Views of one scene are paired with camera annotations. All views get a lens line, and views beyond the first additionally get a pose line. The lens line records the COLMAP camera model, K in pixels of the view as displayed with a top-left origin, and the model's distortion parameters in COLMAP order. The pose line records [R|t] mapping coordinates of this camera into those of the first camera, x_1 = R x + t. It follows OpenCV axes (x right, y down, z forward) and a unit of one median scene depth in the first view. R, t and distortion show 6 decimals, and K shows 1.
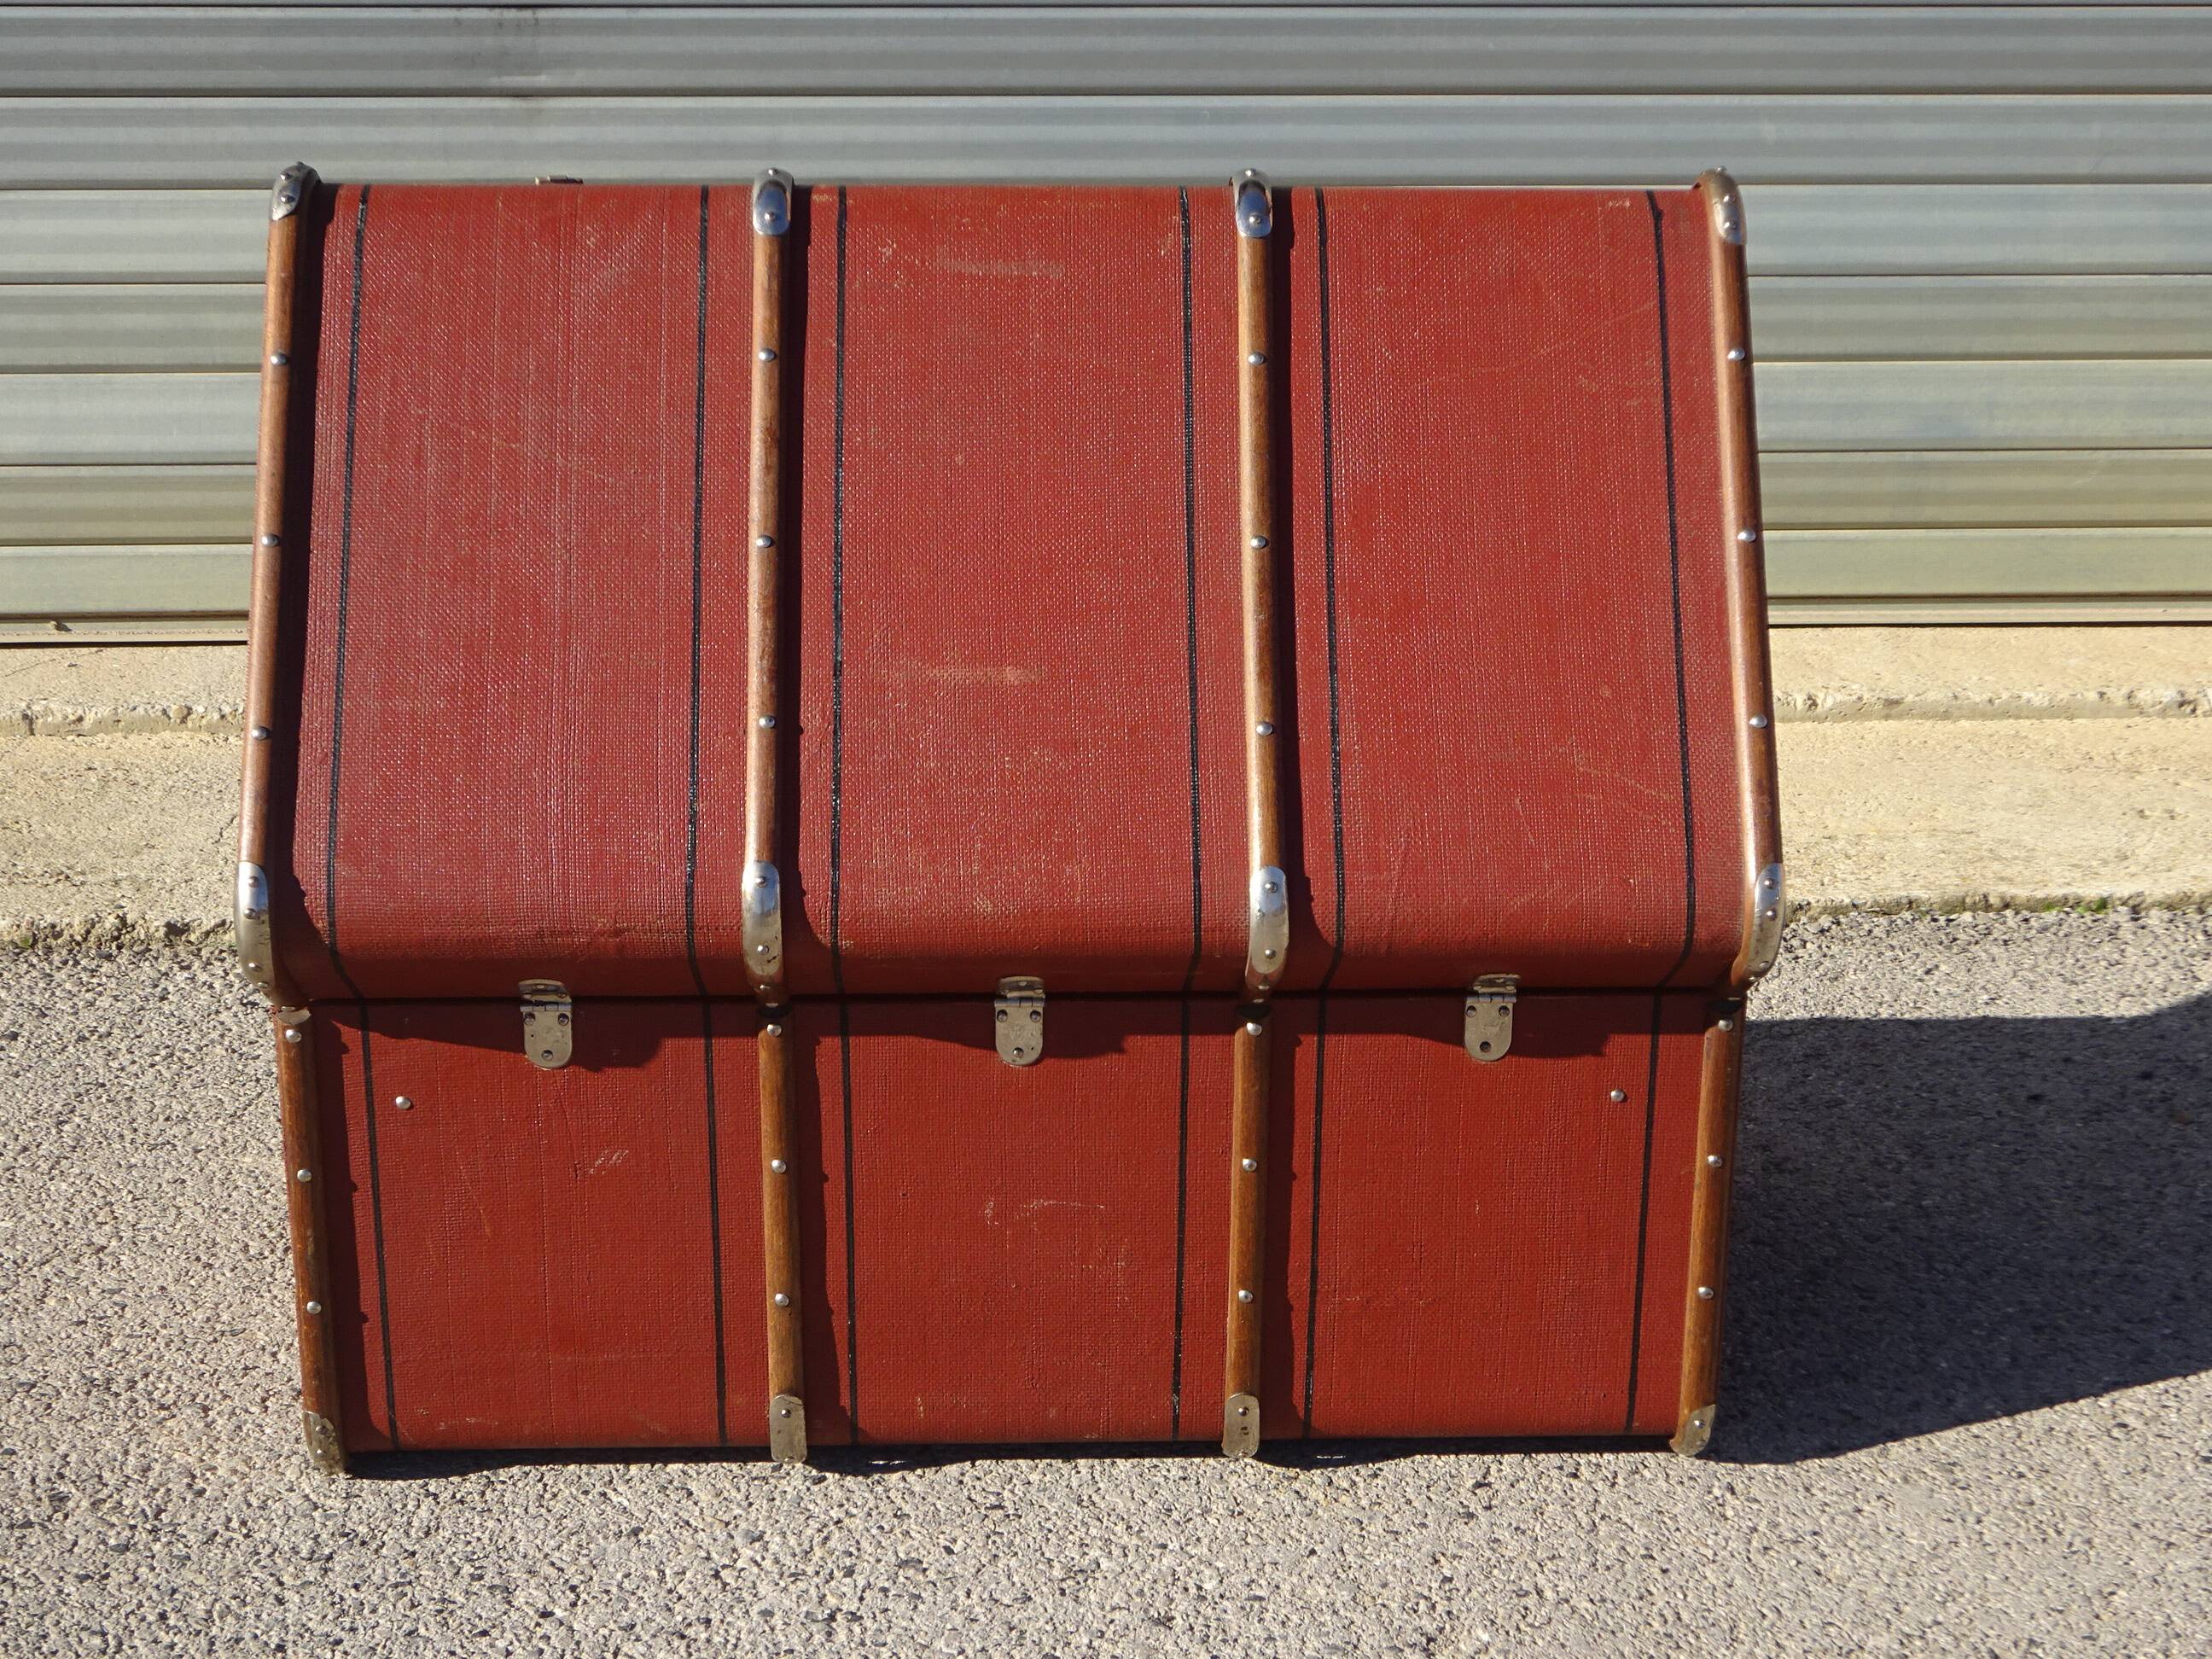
lens RADIAL K [[3457.1, 0, 1130.8], [0, 3457.1, 829.0], [0, 0, 1]] dist [0.004834, 0.006278]
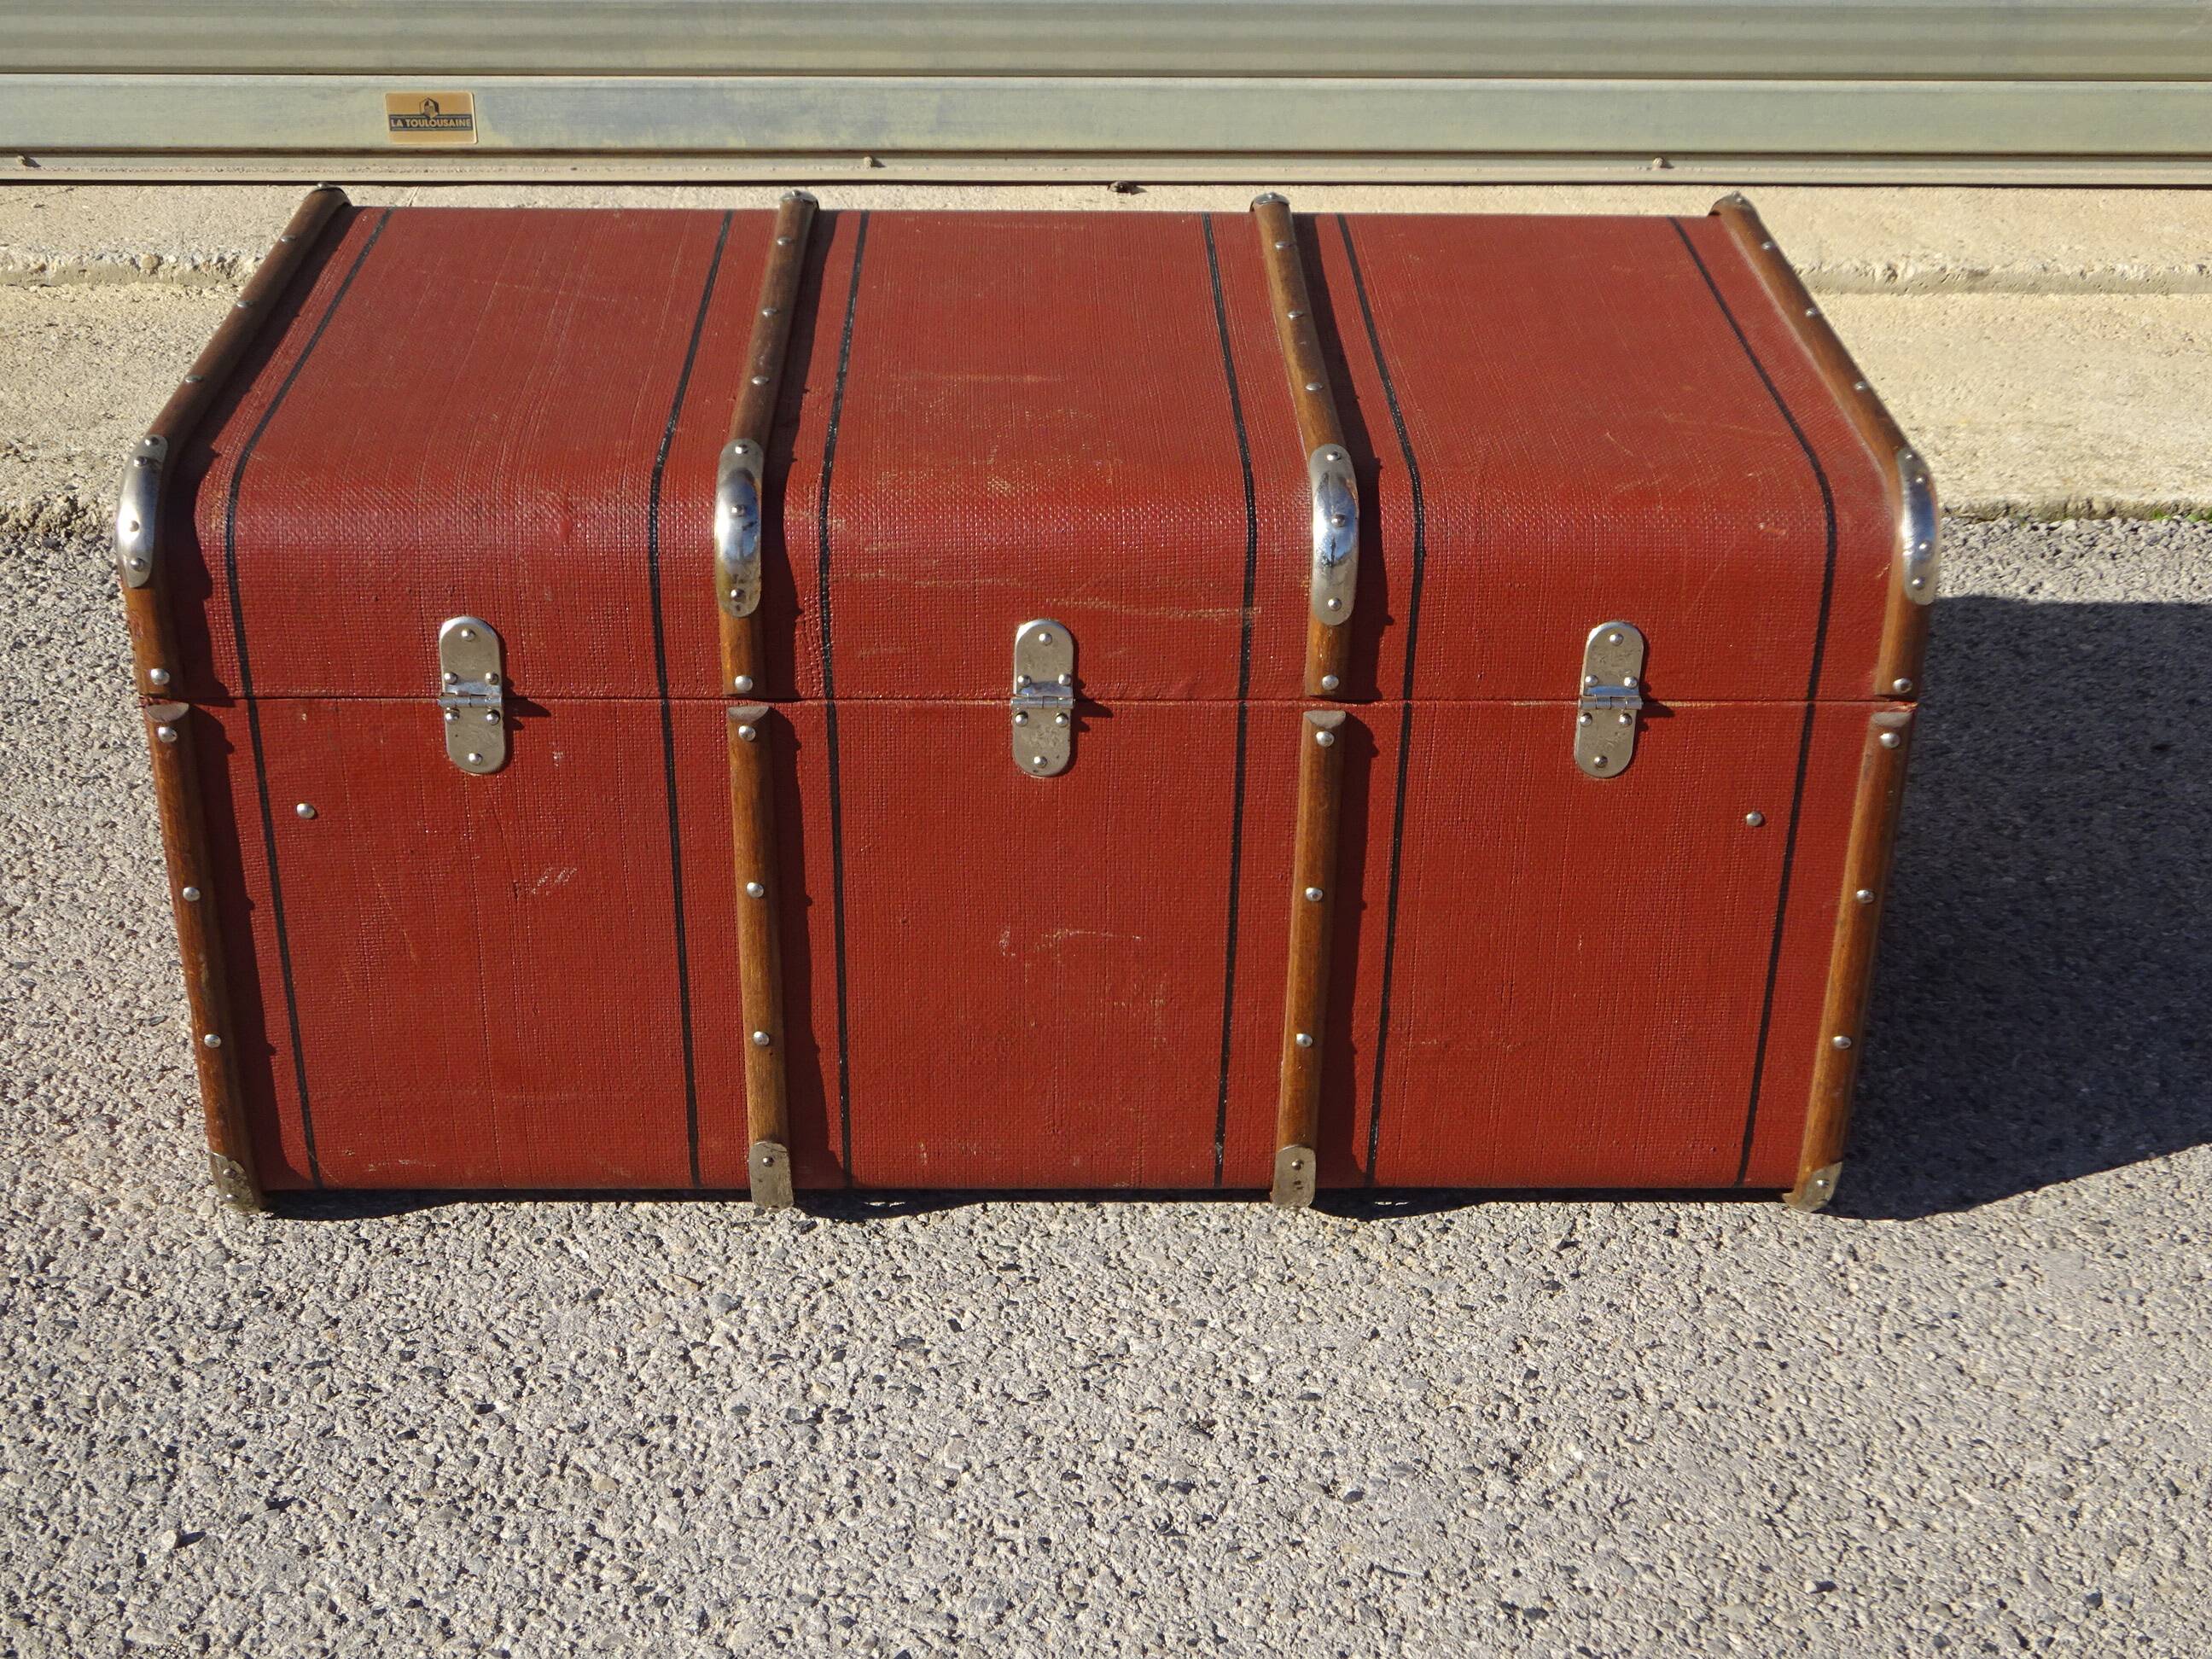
lens RADIAL K [[3058.7, 0, 1123.9], [0, 3058.7, 836.7], [0, 0, 1]] dist [-0.002376, 0.081241]
pose [[0.999865, 0.015535, -0.005377, -0.007943], [-0.014384, 0.985110, 0.171323, -0.042855], [0.007958, -0.171223, 0.985200, 0.260664]]
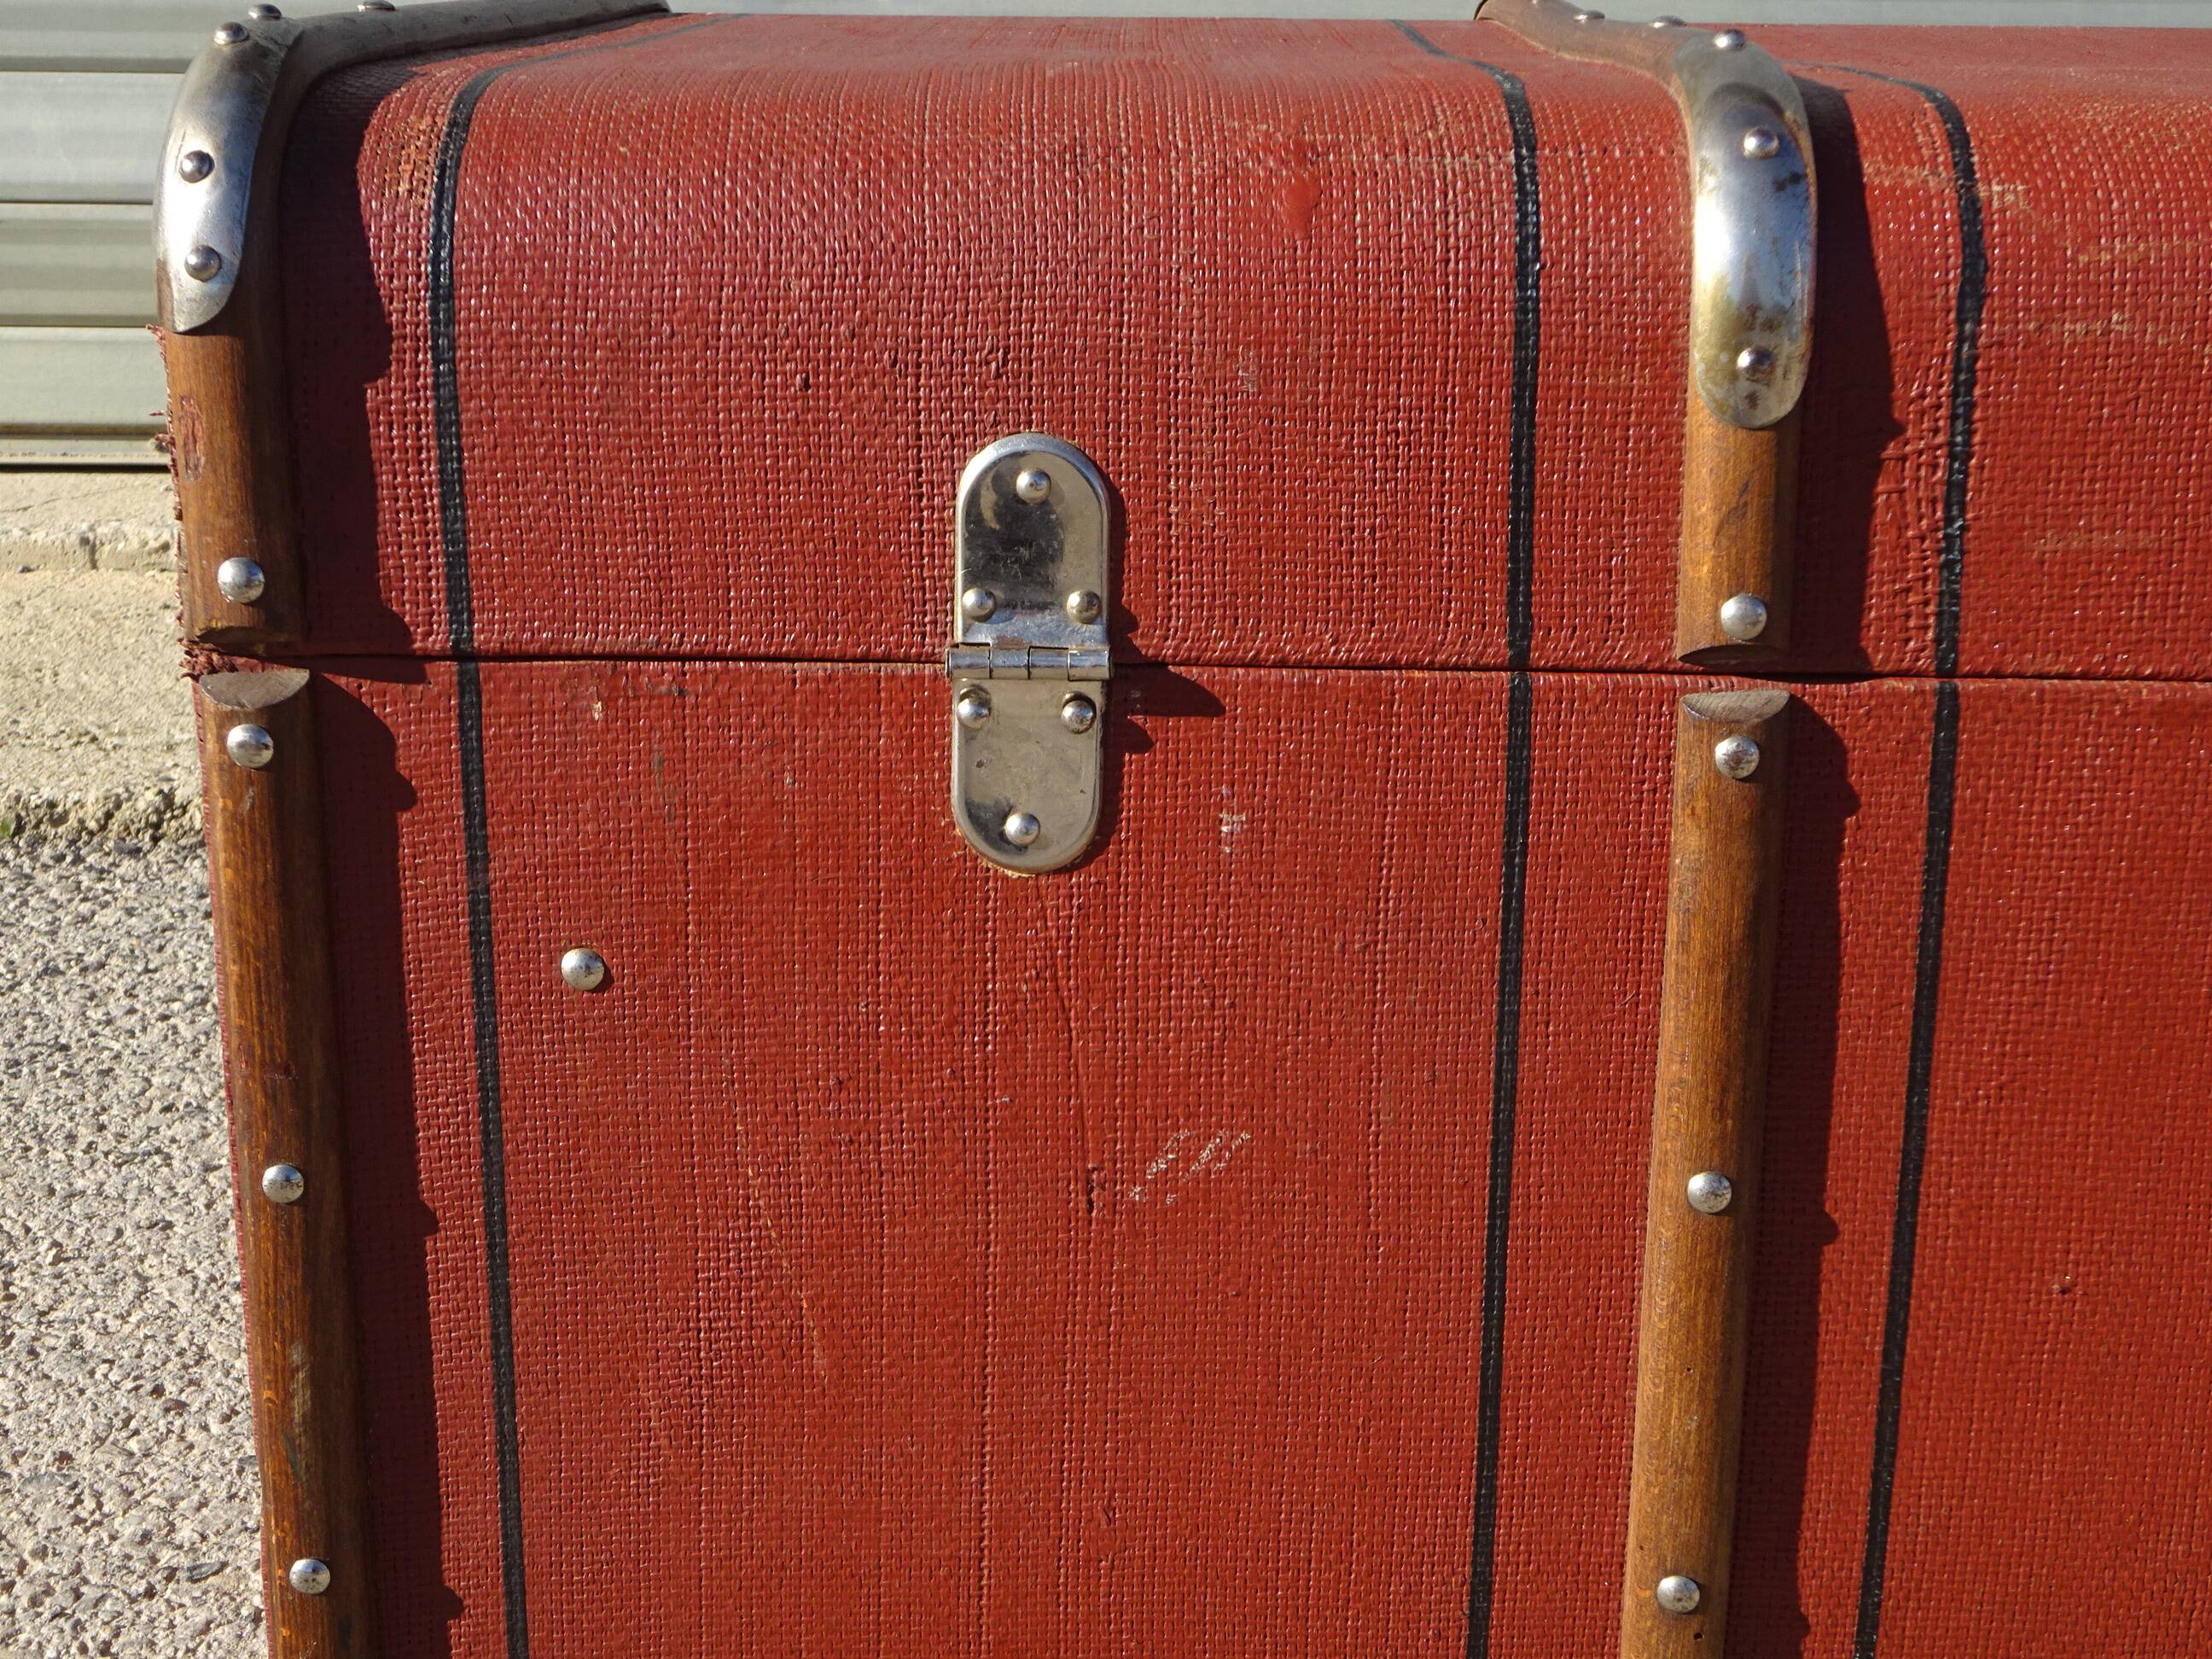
lens RADIAL K [[3069.6, 0, 1119.9], [0, 3069.6, 832.6], [0, 0, 1]] dist [-0.017760, 0.128102]
pose [[0.998209, 0.018635, -0.056853, -0.137314], [-0.021203, 0.998766, -0.044914, 0.075237], [0.055946, 0.046039, 0.997372, 0.683072]]
